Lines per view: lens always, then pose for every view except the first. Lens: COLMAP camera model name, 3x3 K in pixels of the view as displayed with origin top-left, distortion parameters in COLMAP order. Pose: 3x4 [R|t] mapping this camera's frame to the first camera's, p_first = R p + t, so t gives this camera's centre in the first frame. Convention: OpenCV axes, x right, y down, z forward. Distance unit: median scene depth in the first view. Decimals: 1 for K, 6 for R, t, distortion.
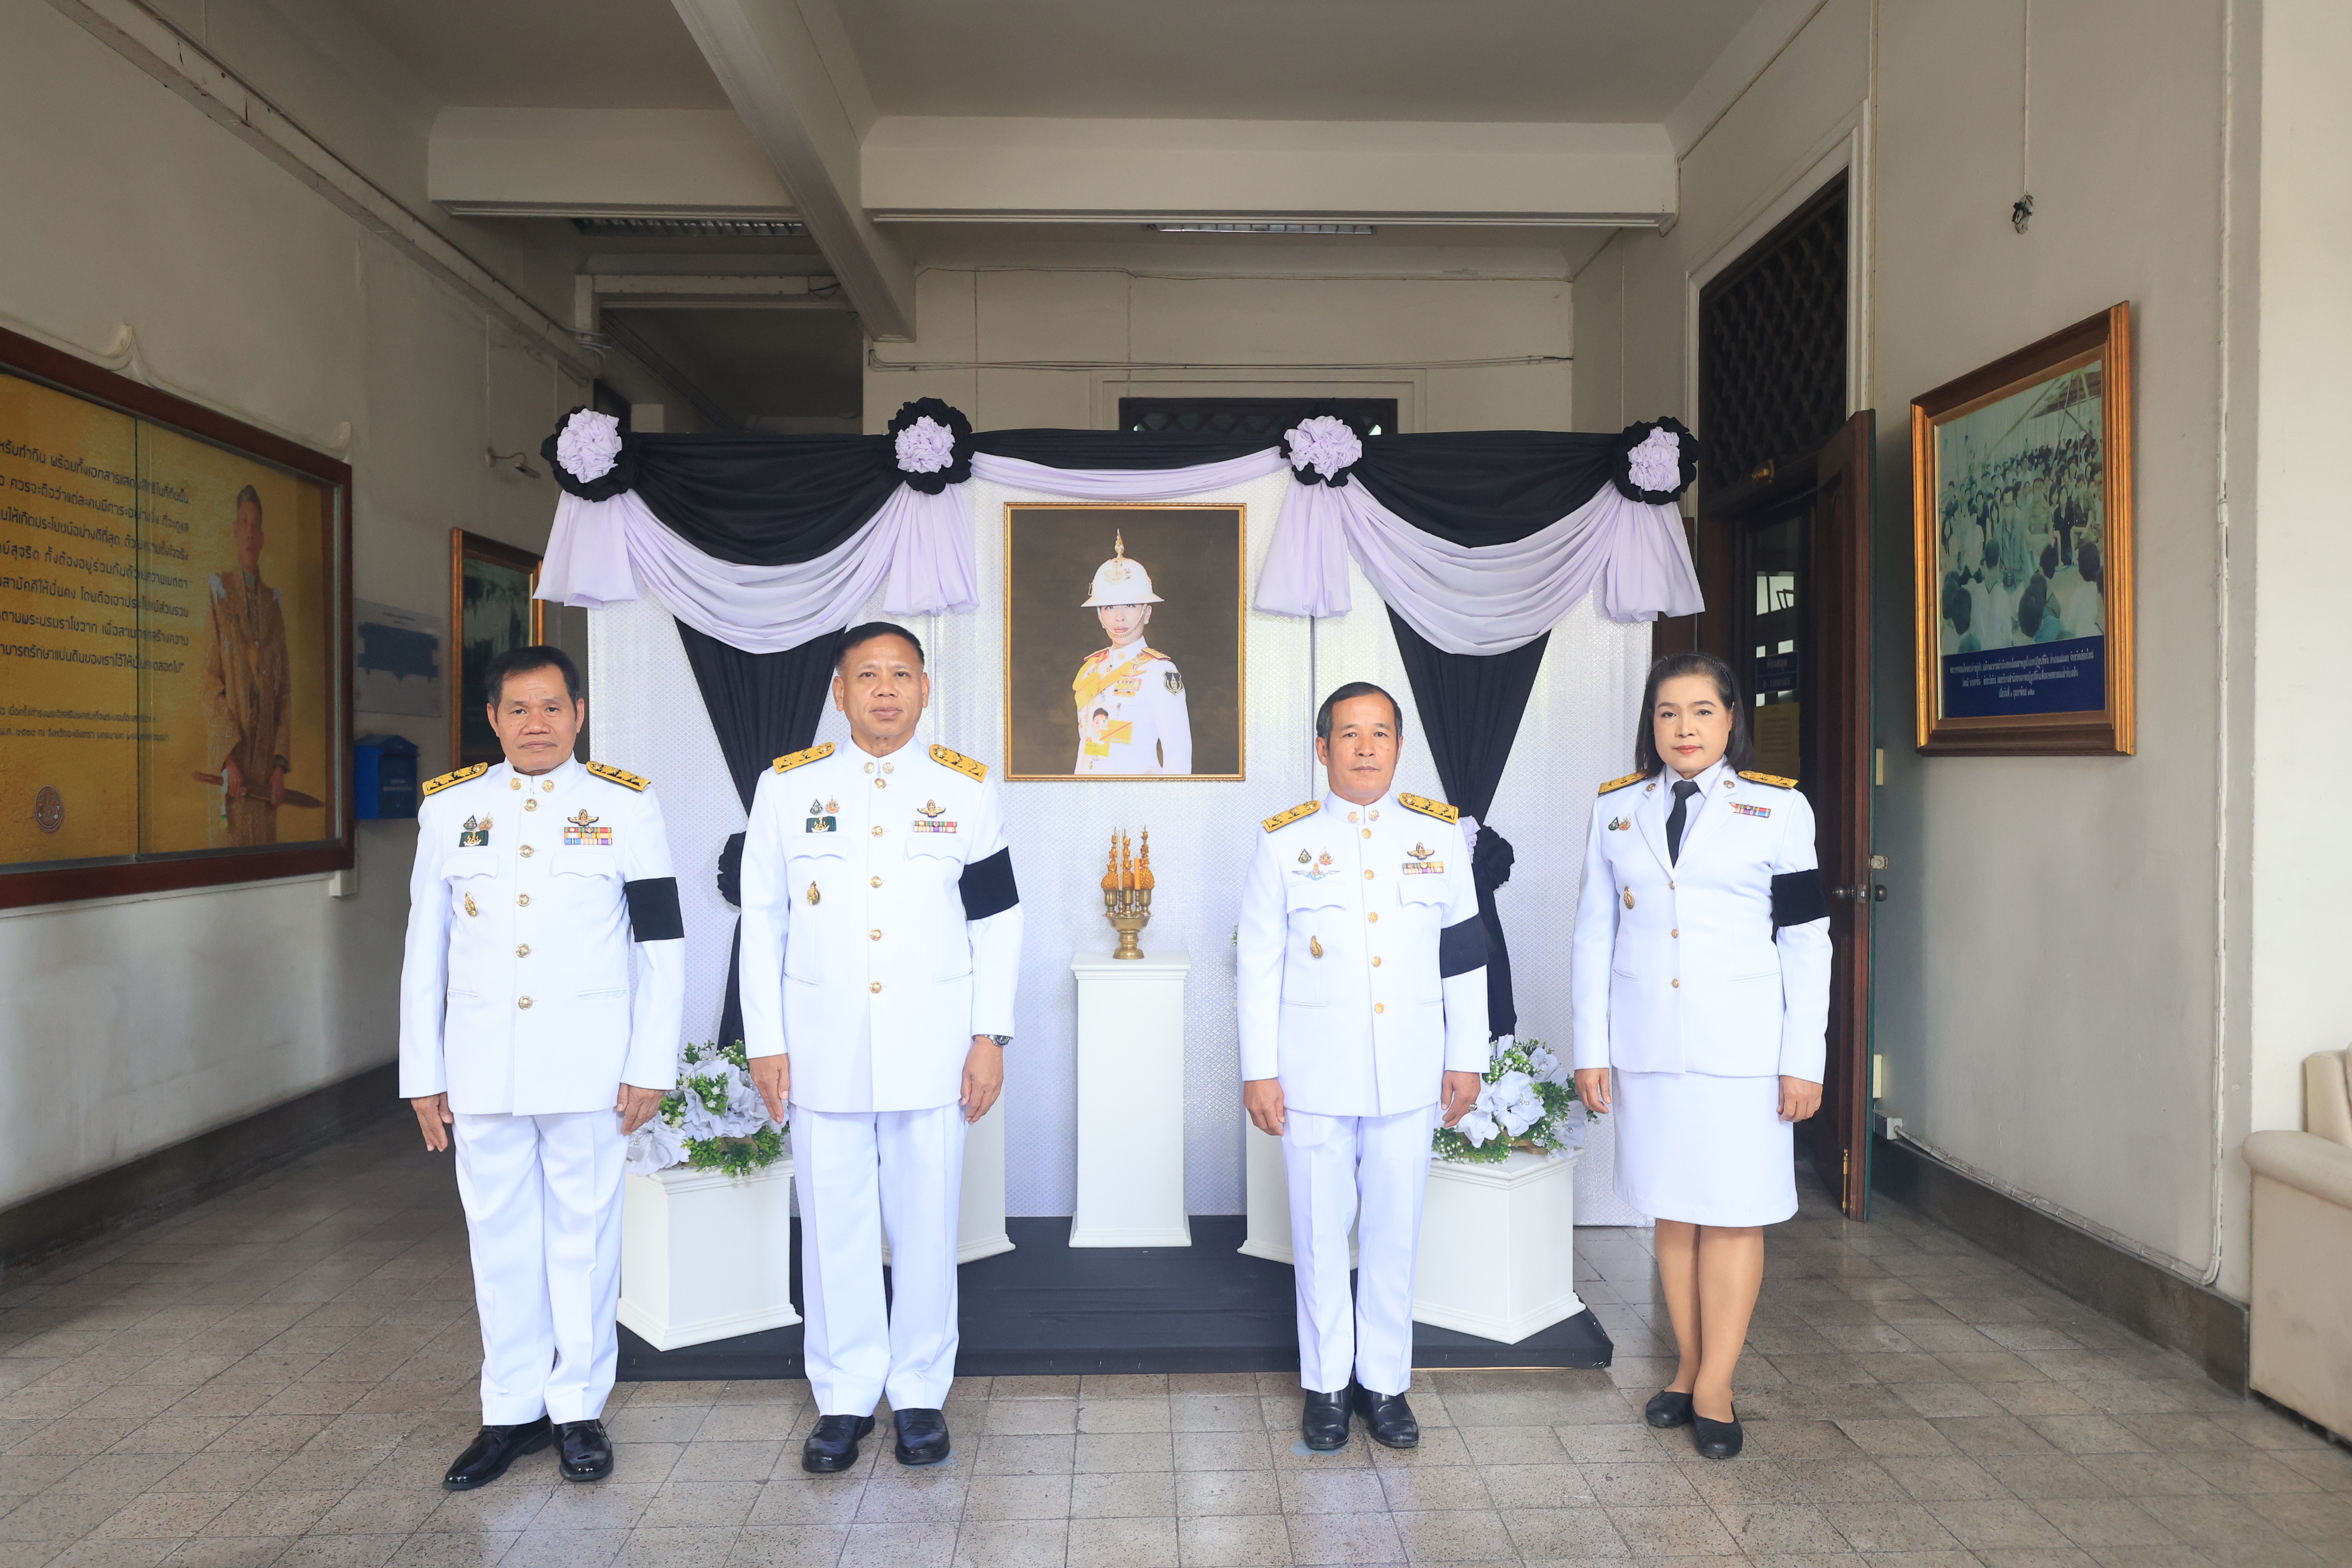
lens RADIAL K [[1819.7, 0, 1209.2], [0, 1819.7, 793.8], [0, 0, 1]] dist [-0.001500, -0.005299]
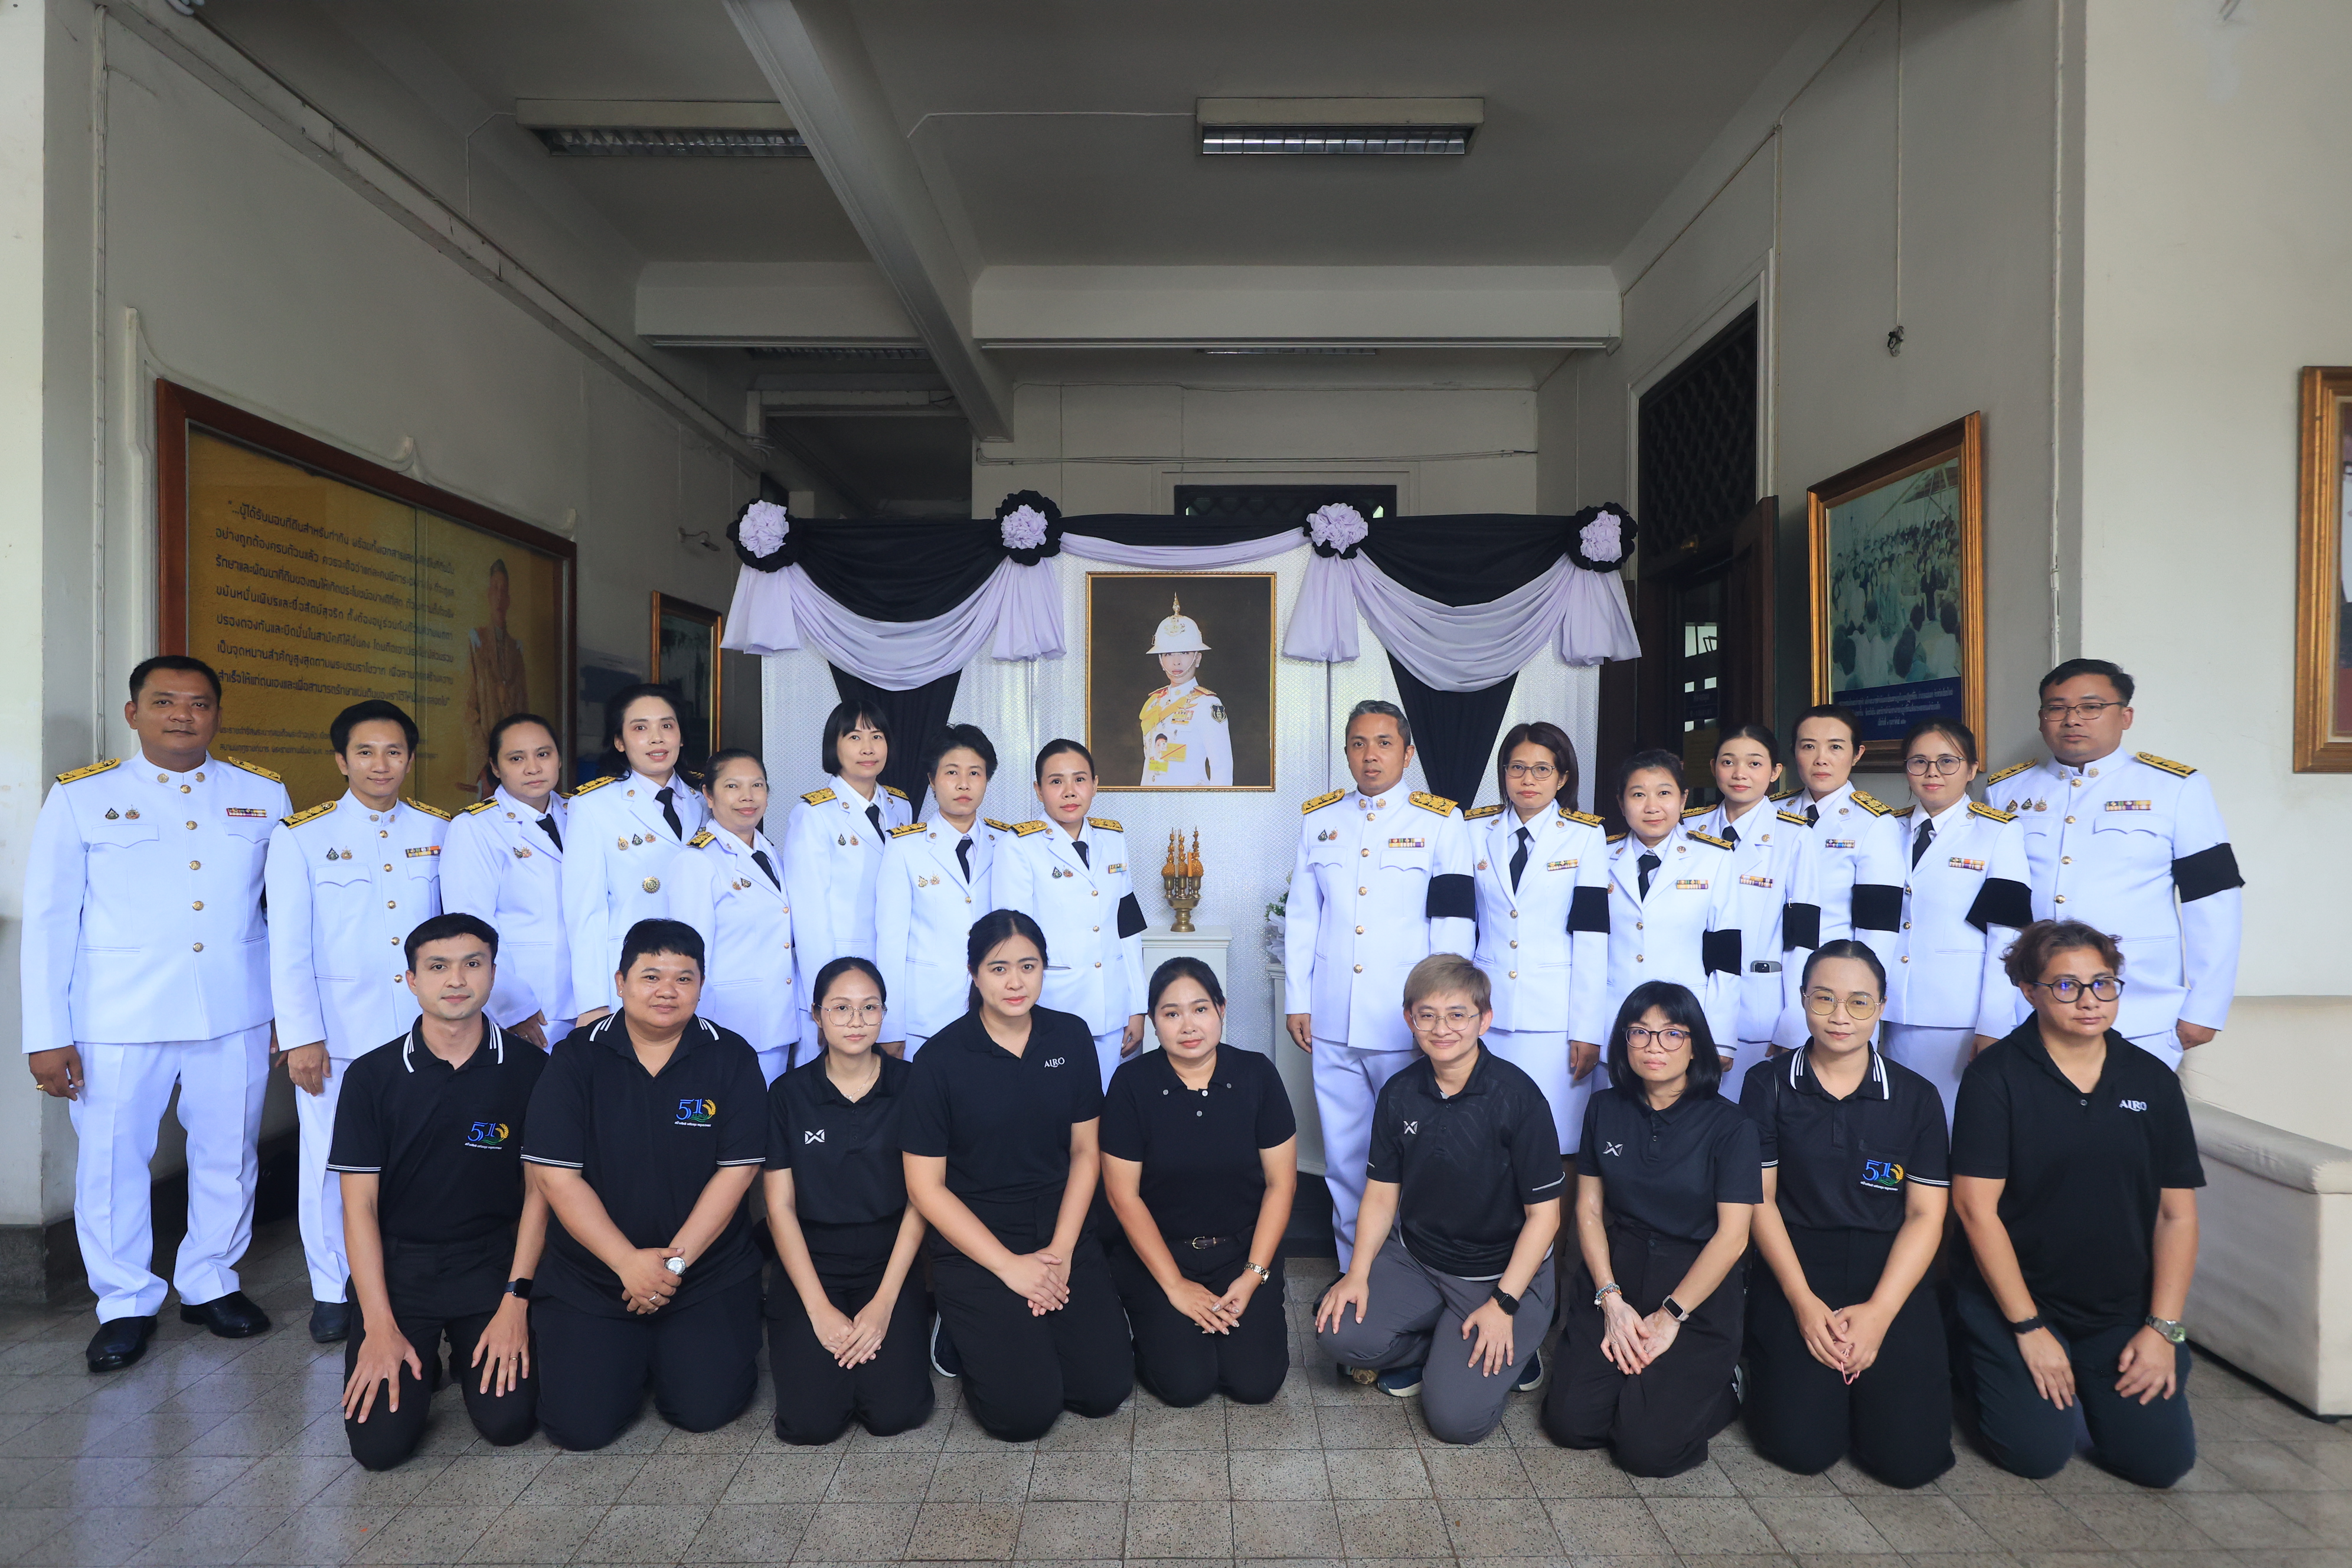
lens RADIAL K [[1472.4, 0, 1197.7], [0, 1472.4, 783.1], [0, 0, 1]] dist [-0.008389, 0.001057]
pose [[0.999494, 0.001546, -0.031771, -0.001685], [-0.001900, 0.999937, -0.011102, -0.001182], [0.031752, 0.011157, 0.999433, -0.024381]]
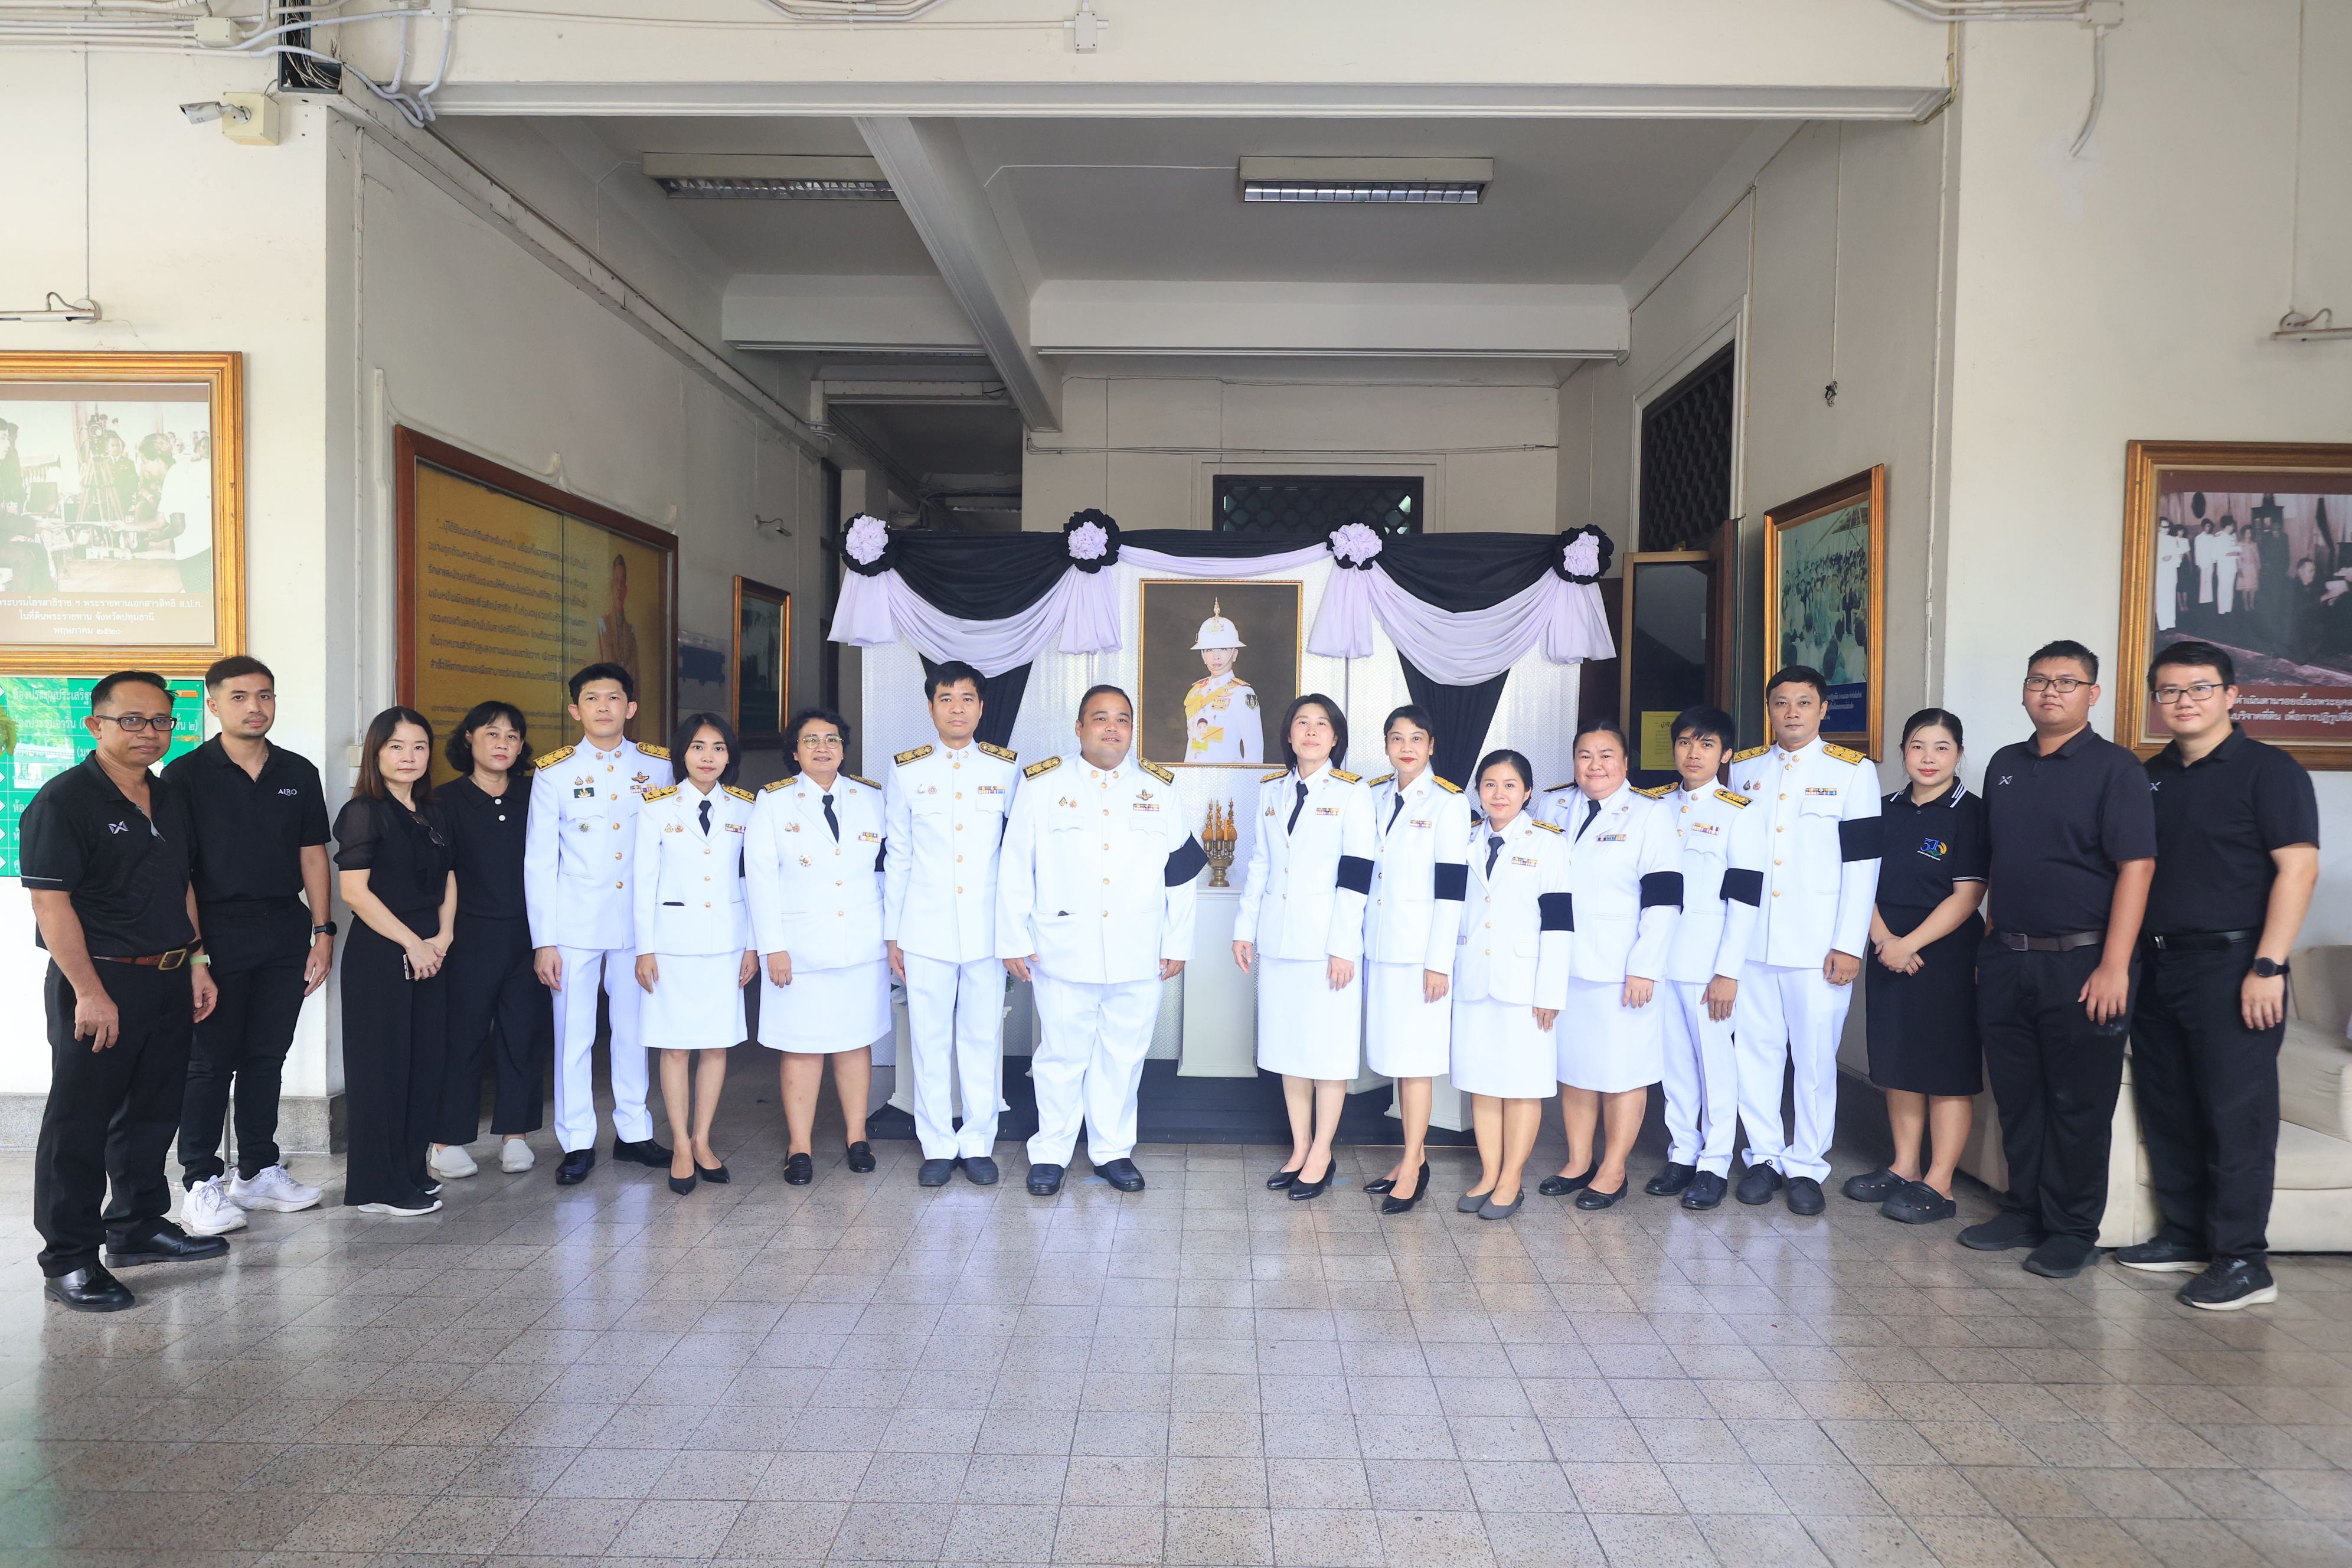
lens RADIAL K [[1570.5, 0, 1202.7], [0, 1570.5, 801.9], [0, 0, 1]] dist [-0.010316, 0.002050]
pose [[0.998715, 0.015879, -0.048127, 0.003218], [-0.014832, 0.999647, 0.022027, -0.006959], [0.048460, -0.021285, 0.998598, -0.281432]]
